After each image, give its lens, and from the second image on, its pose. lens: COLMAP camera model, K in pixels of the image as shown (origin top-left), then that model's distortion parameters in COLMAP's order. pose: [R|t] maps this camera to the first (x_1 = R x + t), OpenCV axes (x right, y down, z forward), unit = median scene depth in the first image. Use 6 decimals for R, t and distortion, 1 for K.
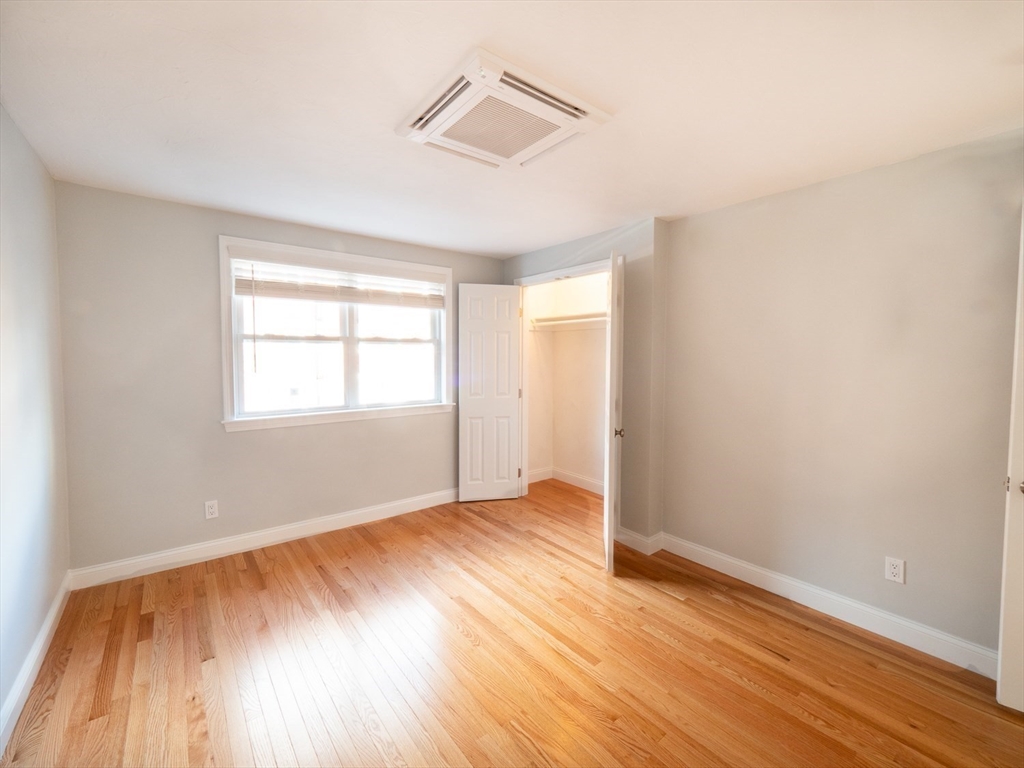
lens RADIAL K [[436.5, 0, 506.9], [0, 436.5, 377.2], [0, 0, 1]] dist [-0.001677, -0.000571]
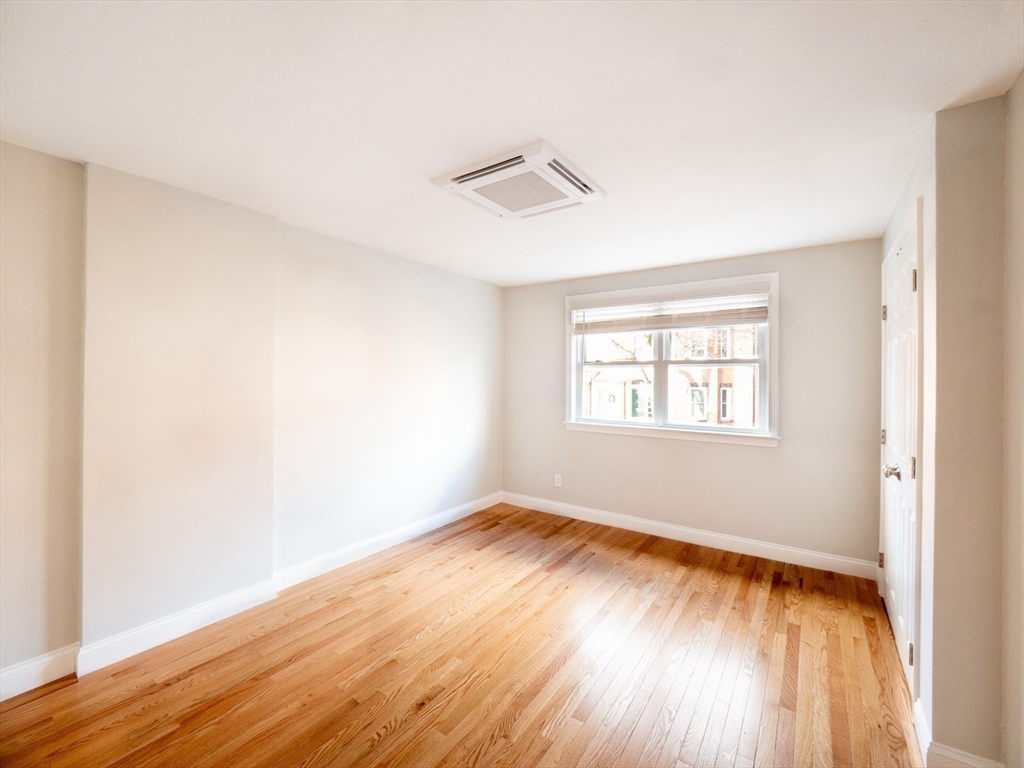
lens RADIAL K [[436.5, 0, 506.9], [0, 436.5, 377.2], [0, 0, 1]] dist [-0.001677, -0.000571]
pose [[0.290602, -0.001576, -0.956843, 0.663364], [-0.055323, 0.998298, -0.018447, -0.010618], [0.955243, 0.058296, 0.290020, 0.368059]]
